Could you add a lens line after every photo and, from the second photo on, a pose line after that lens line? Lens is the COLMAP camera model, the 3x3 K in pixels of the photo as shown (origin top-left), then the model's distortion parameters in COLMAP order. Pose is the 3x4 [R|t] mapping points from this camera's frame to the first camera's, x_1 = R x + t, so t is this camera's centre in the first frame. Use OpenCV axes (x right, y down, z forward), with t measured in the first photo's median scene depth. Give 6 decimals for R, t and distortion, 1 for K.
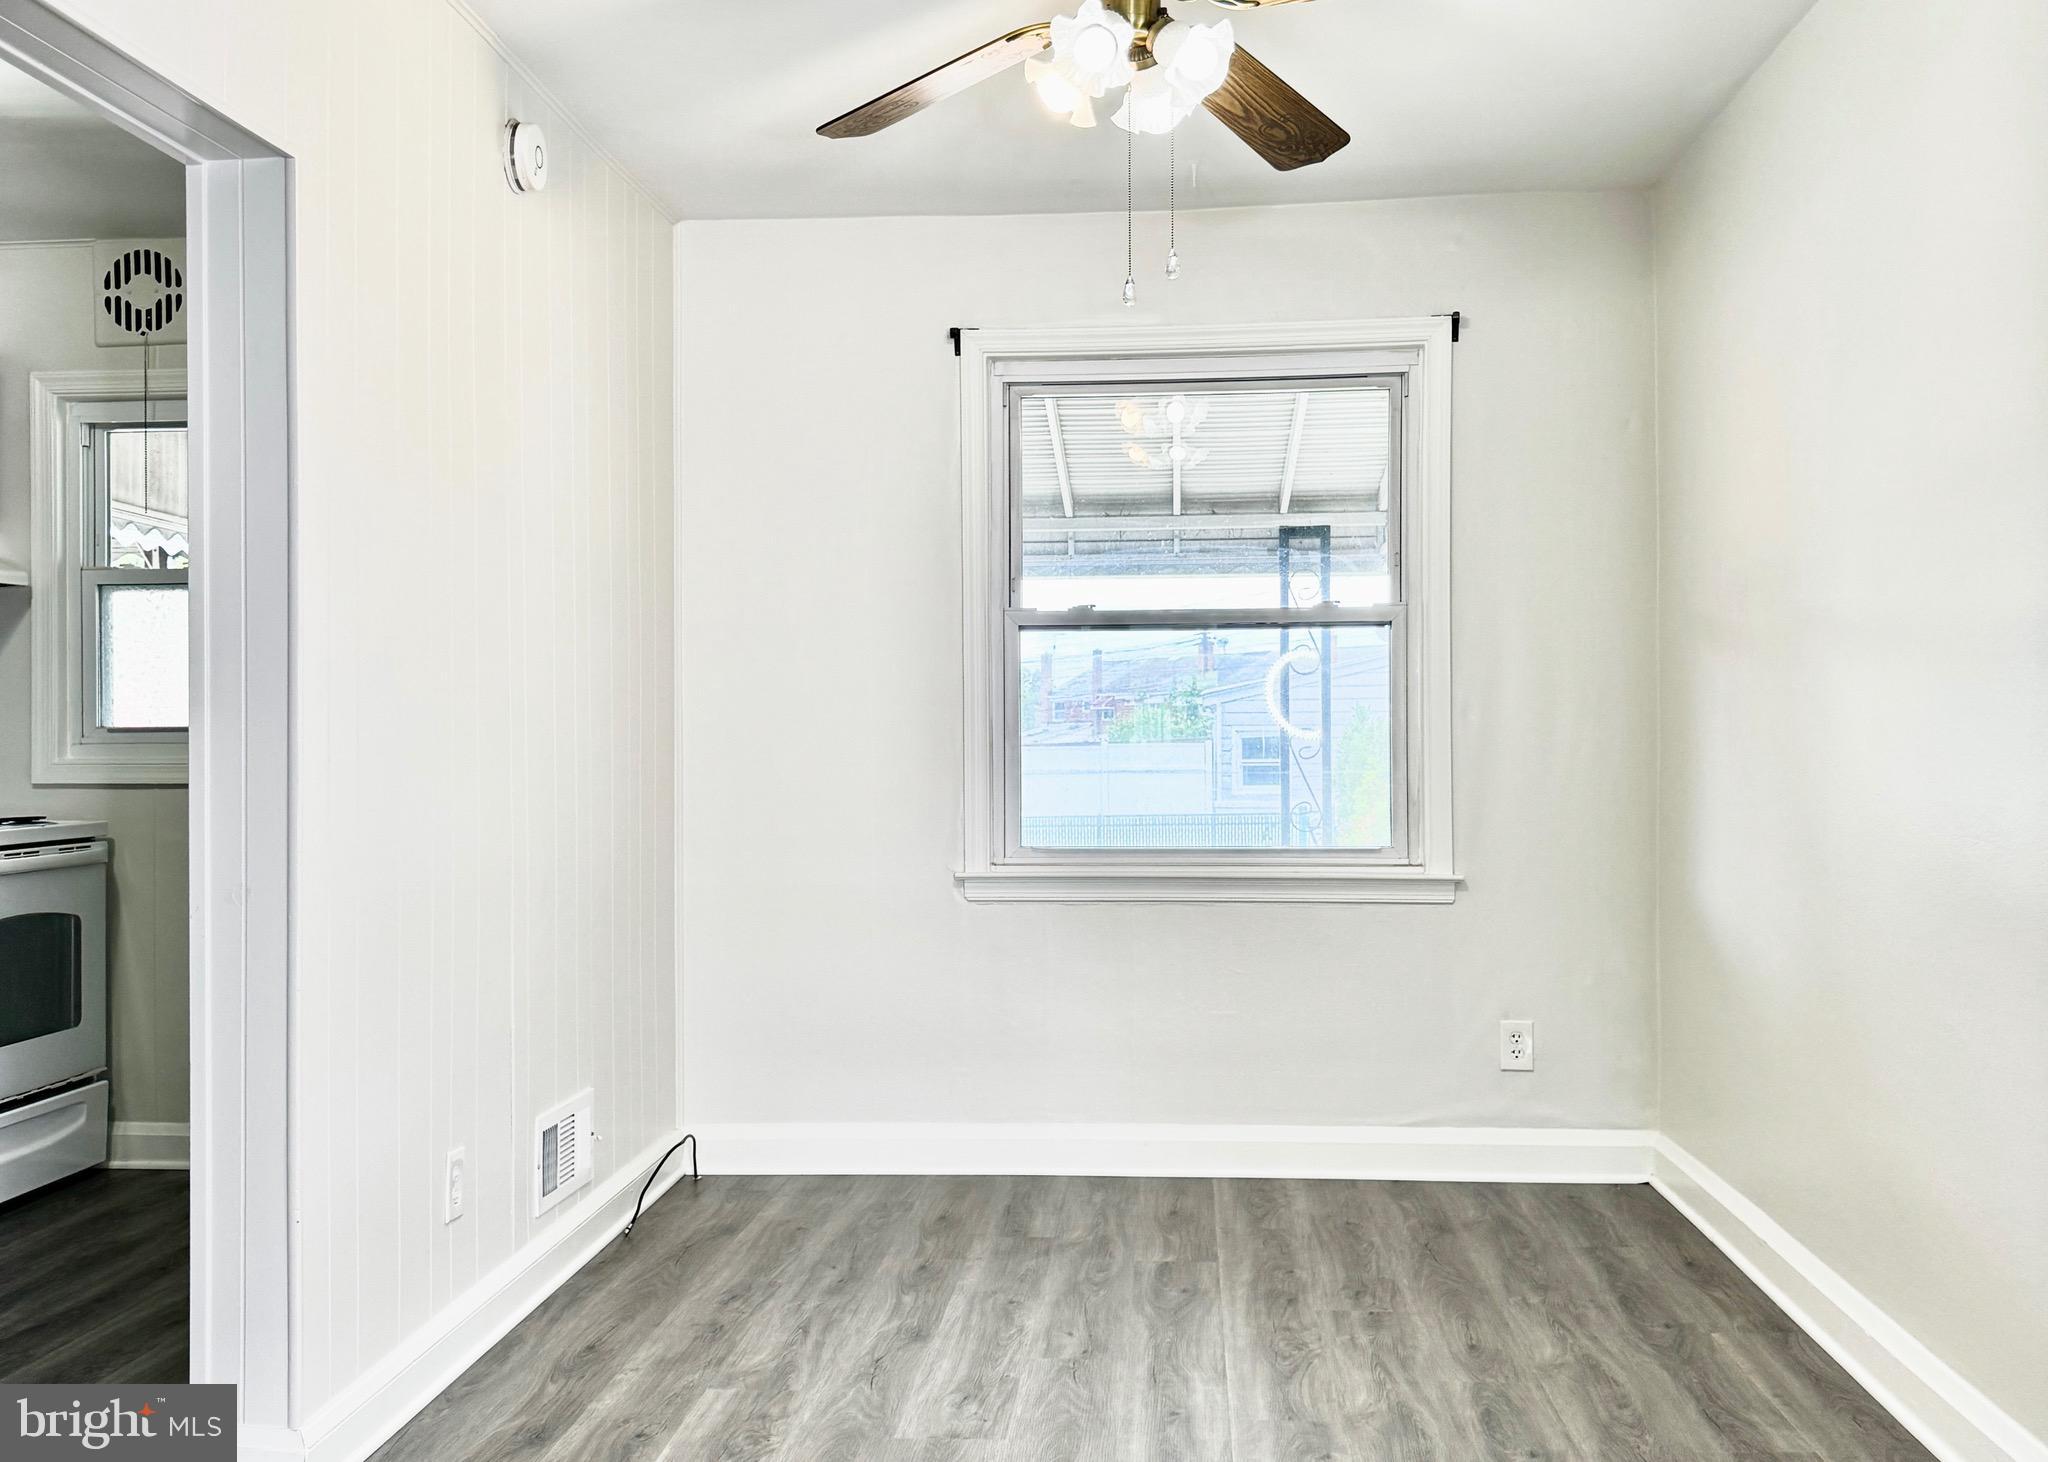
lens RADIAL K [[1936.8, 0, 1022.5], [0, 1936.8, 731.8], [0, 0, 1]] dist [0.001587, -0.000387]
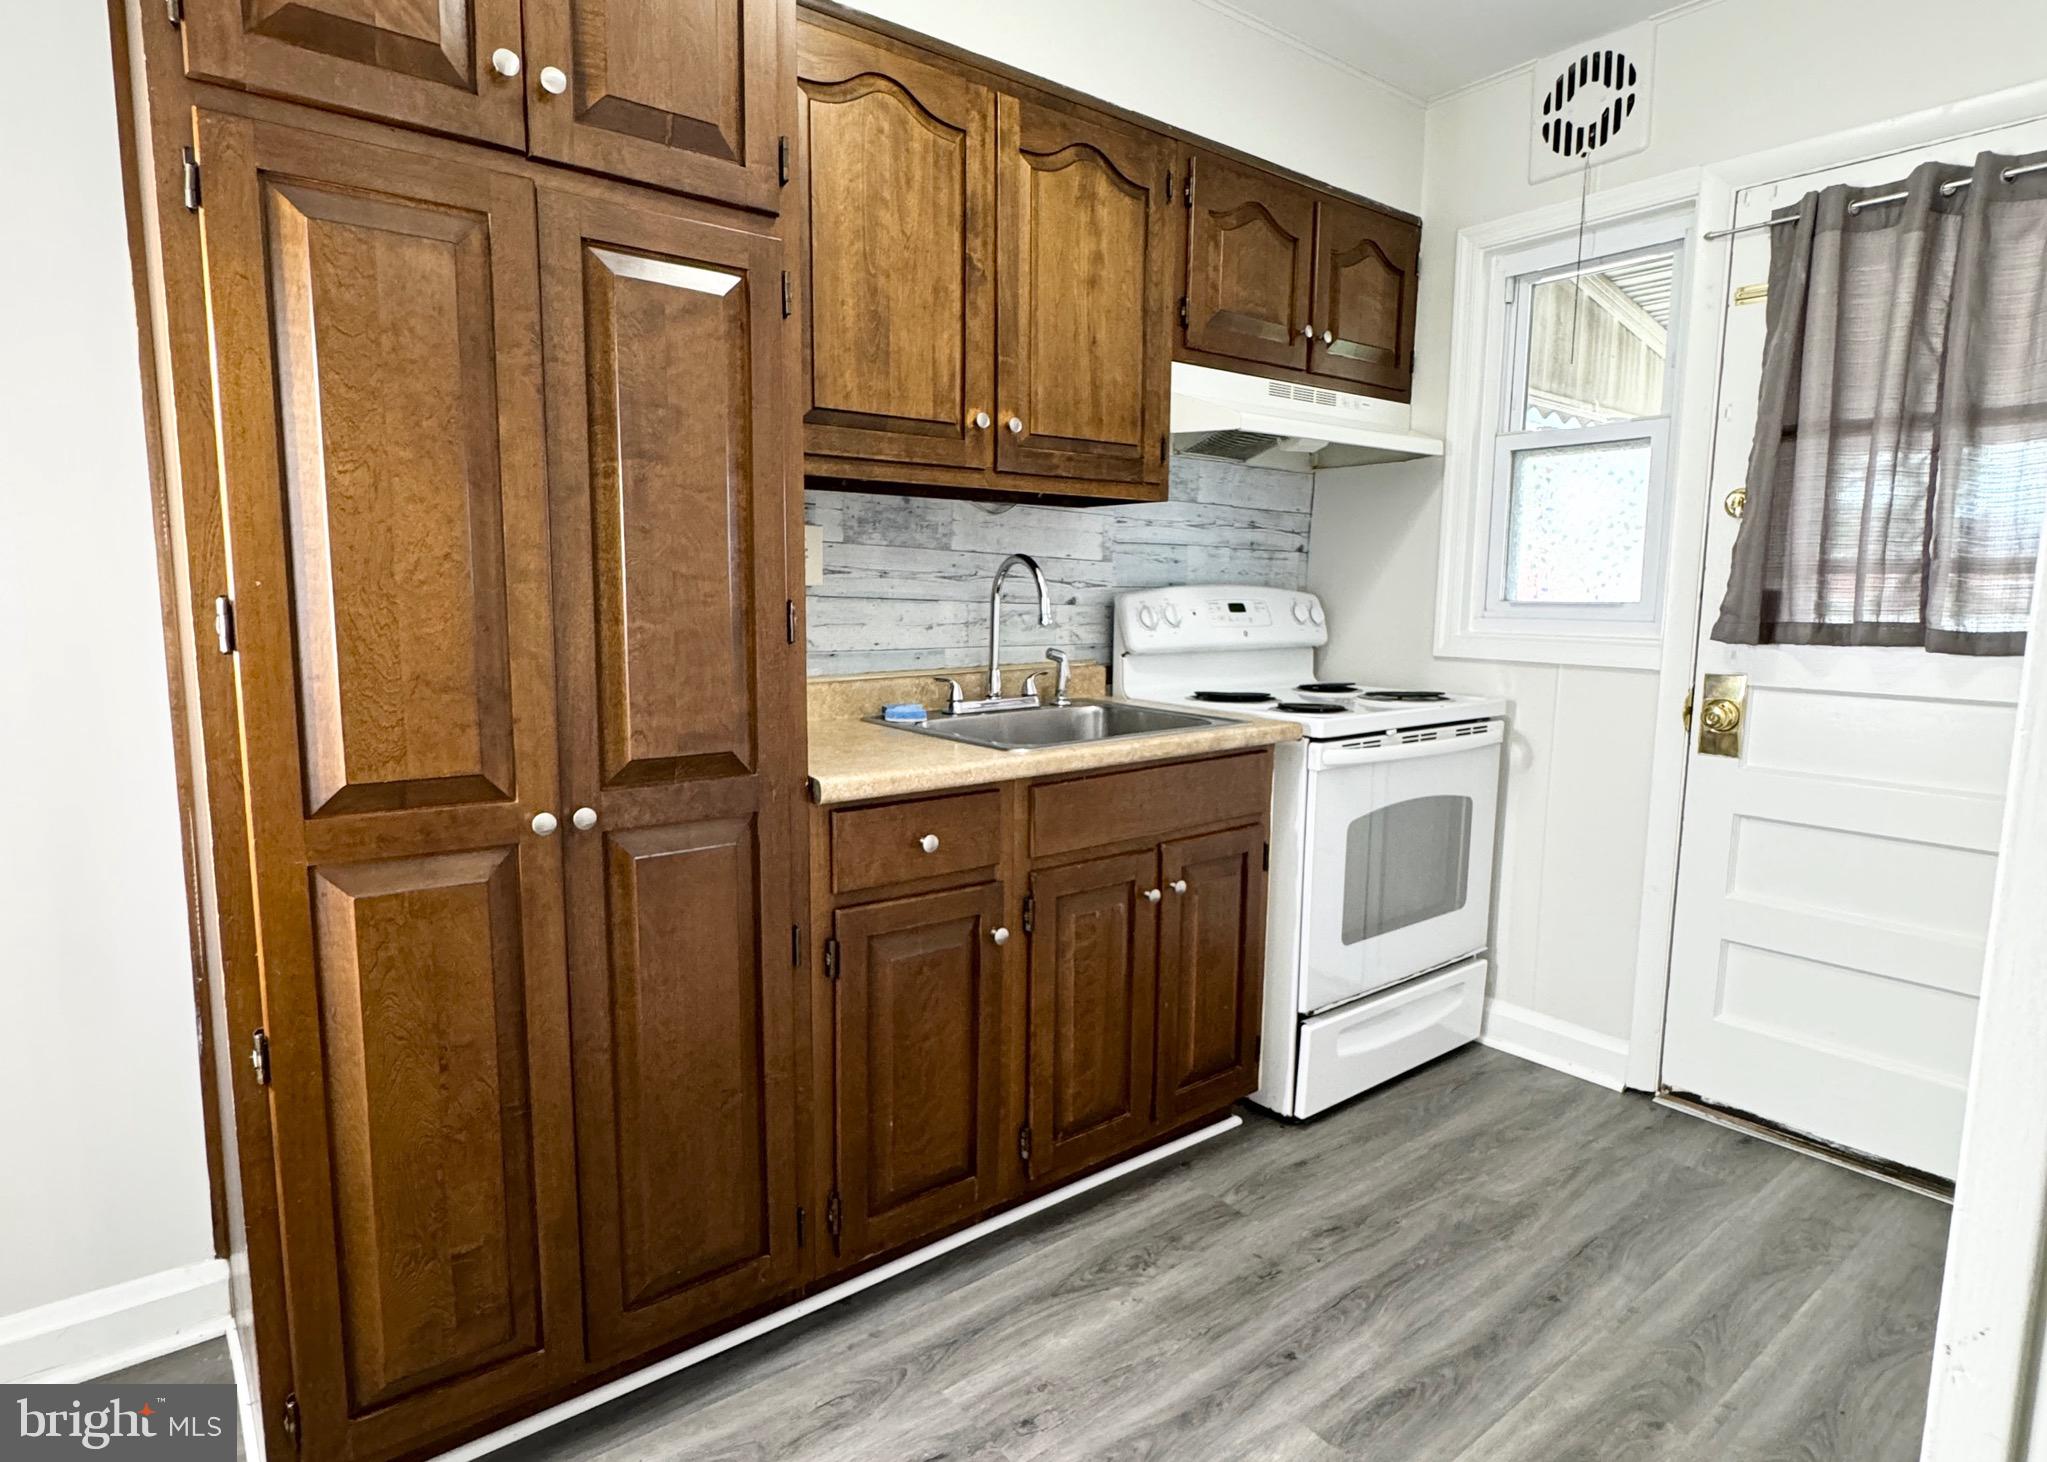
lens RADIAL K [[1102.5, 0, 1023.7], [0, 1102.5, 735.8], [0, 0, 1]] dist [-0.003248, 0.000167]
pose [[0.679838, 0.108177, -0.725340, -0.234458], [-0.012168, 0.990589, 0.136331, -0.007974], [0.733261, -0.083858, 0.674756, 0.450598]]
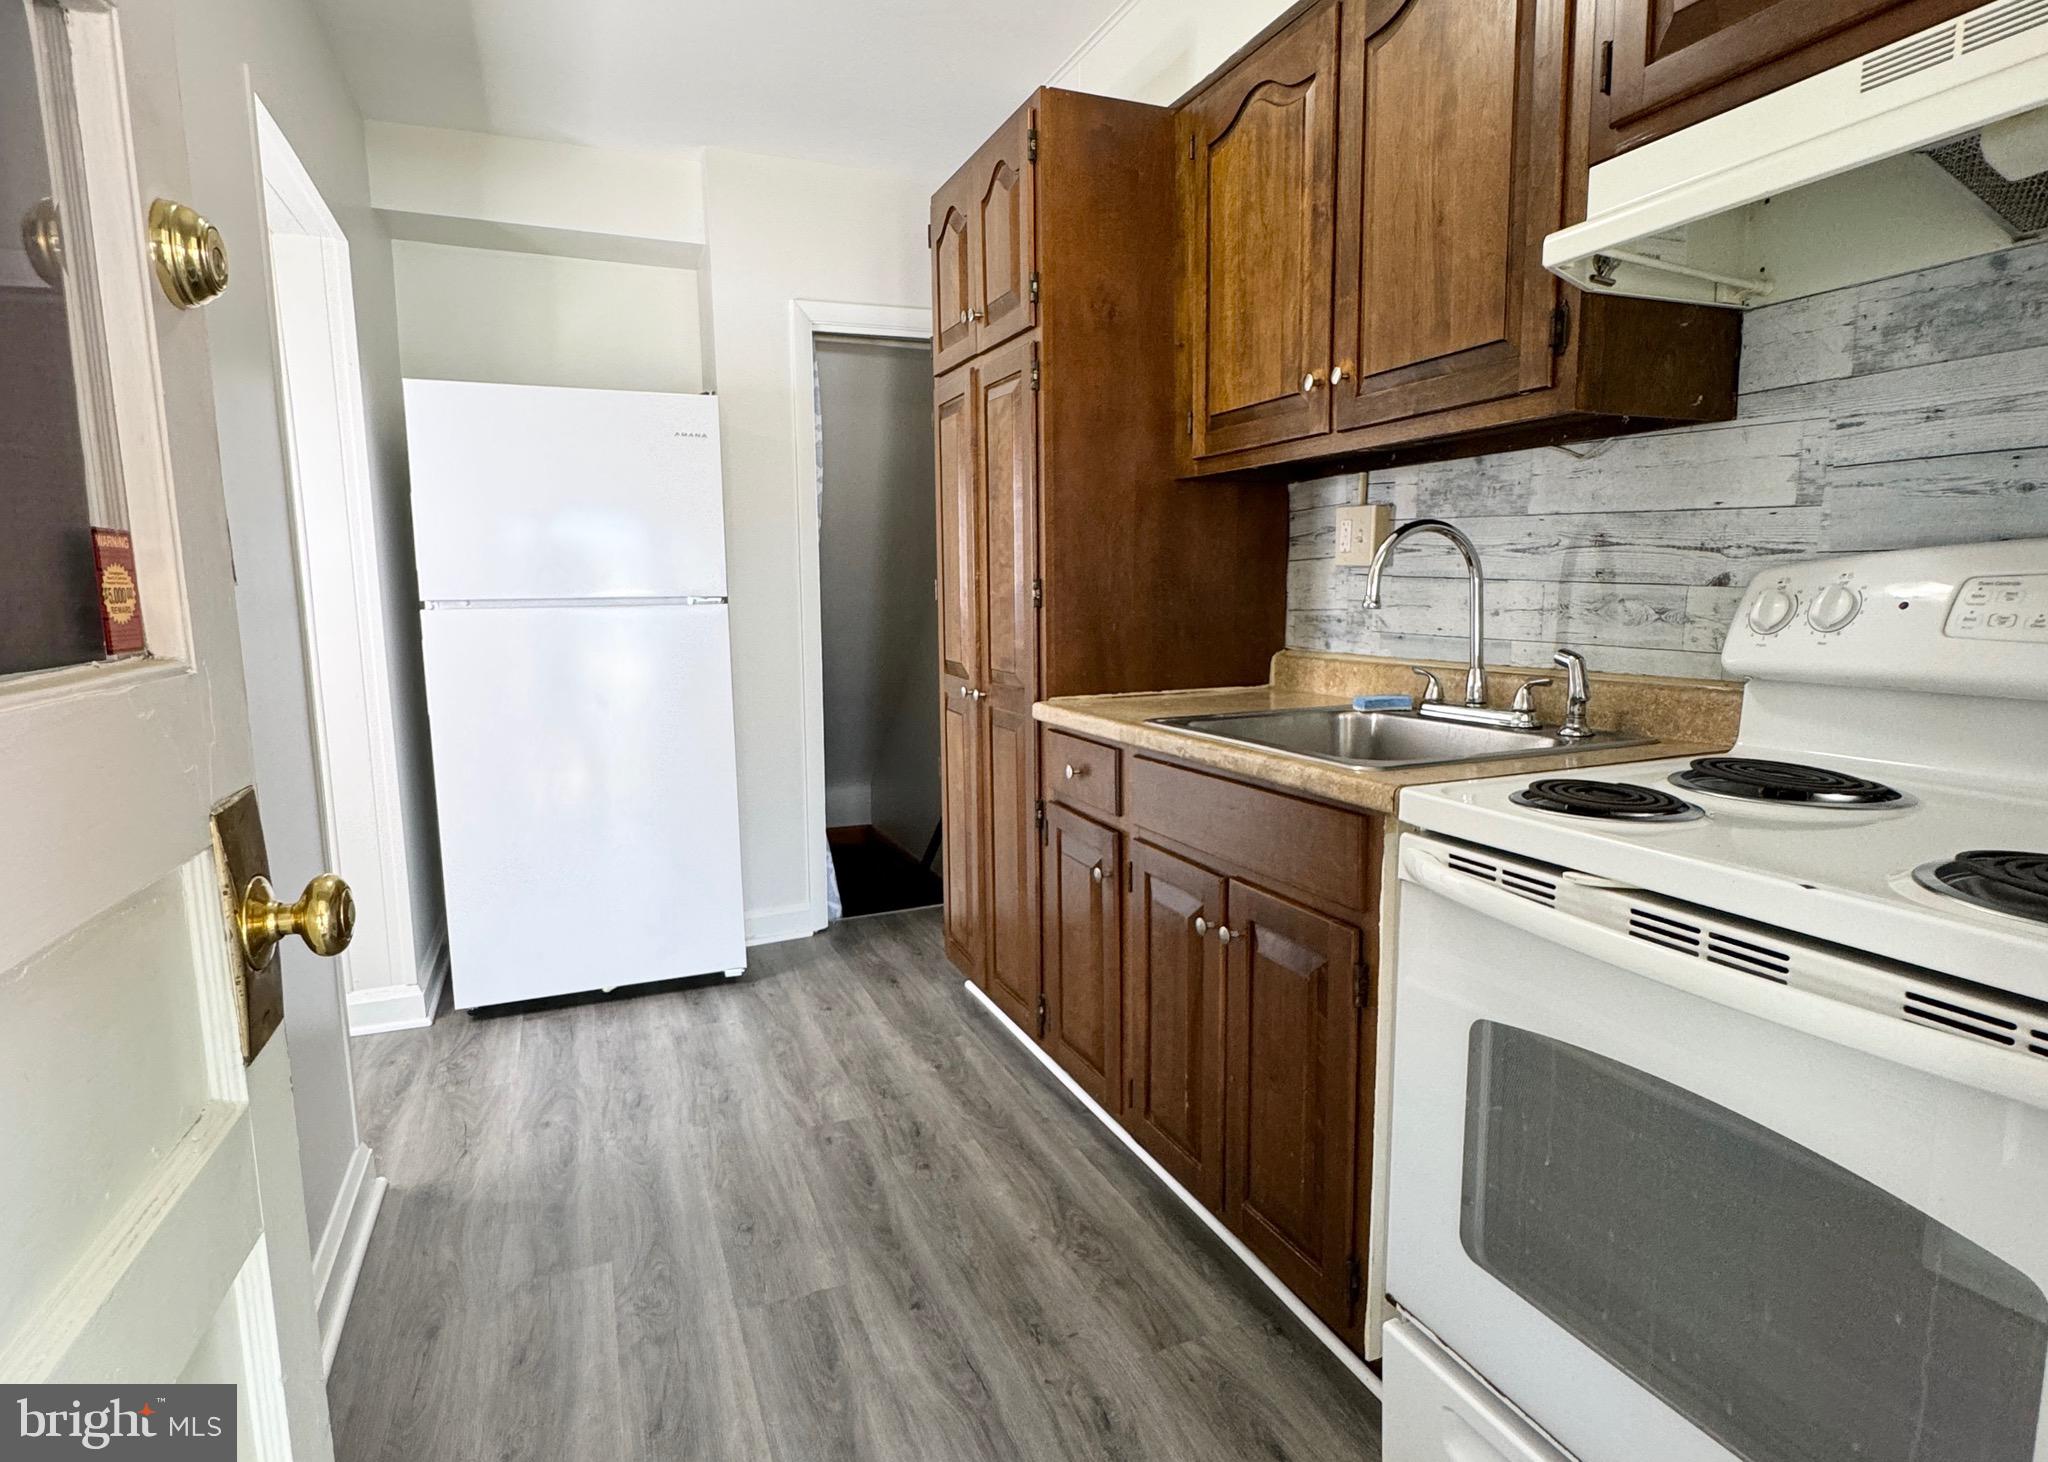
lens RADIAL K [[1085.2, 0, 1024.8], [0, 1085.2, 733.9], [0, 0, 1]] dist [-0.001845, -0.000147]
pose [[-0.886676, 0.078060, -0.455754, -0.290934], [0.013599, 0.989623, 0.143043, -0.003634], [0.462191, 0.120635, -0.878537, 1.022262]]
